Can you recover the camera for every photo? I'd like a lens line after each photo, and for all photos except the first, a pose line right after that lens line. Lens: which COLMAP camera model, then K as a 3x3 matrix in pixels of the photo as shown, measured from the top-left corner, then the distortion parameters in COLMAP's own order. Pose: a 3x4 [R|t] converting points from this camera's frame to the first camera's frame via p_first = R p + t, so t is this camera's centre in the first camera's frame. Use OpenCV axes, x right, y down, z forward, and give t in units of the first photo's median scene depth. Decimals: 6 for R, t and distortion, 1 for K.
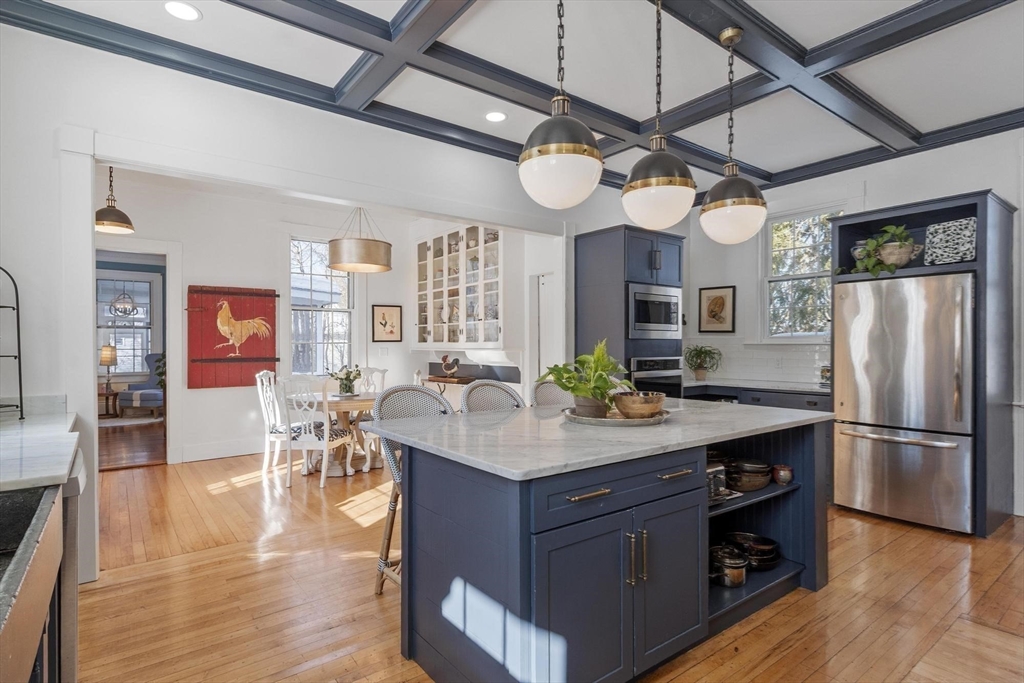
lens RADIAL K [[525.2, 0, 512.0], [0, 525.2, 341.5], [0, 0, 1]] dist [-0.002681, -0.000433]
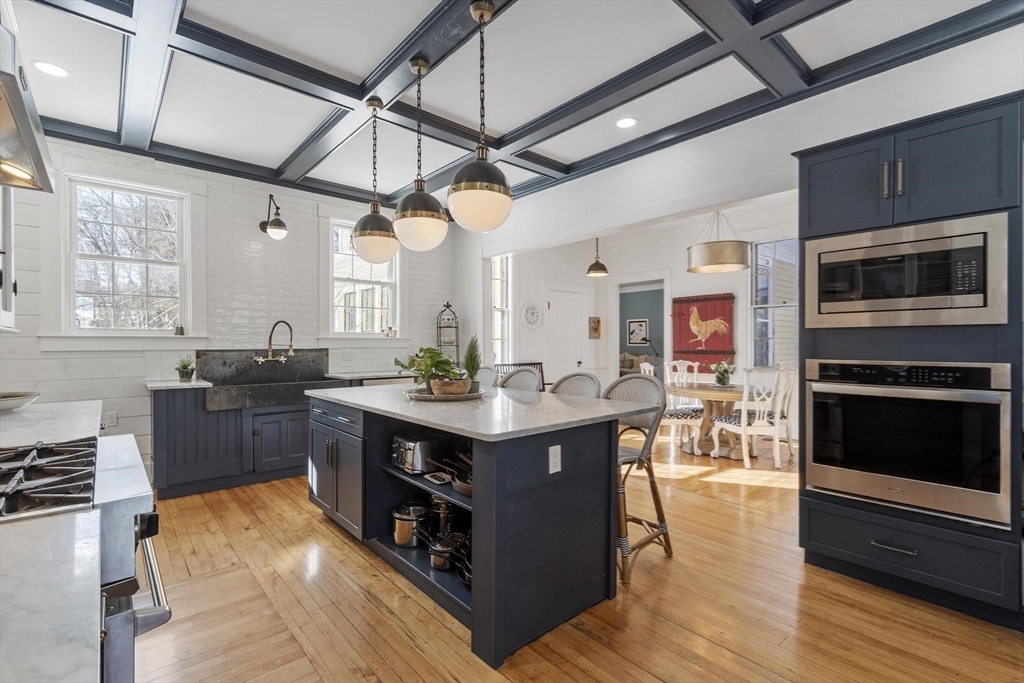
lens RADIAL K [[469.0, 0, 508.1], [0, 469.0, 339.9], [0, 0, 1]] dist [0.001171, 0.000058]
pose [[0.062089, -0.005201, -0.998057, 0.594664], [0.011998, 0.999918, -0.004465, 0.004969], [0.997999, -0.011697, 0.062146, 0.467120]]
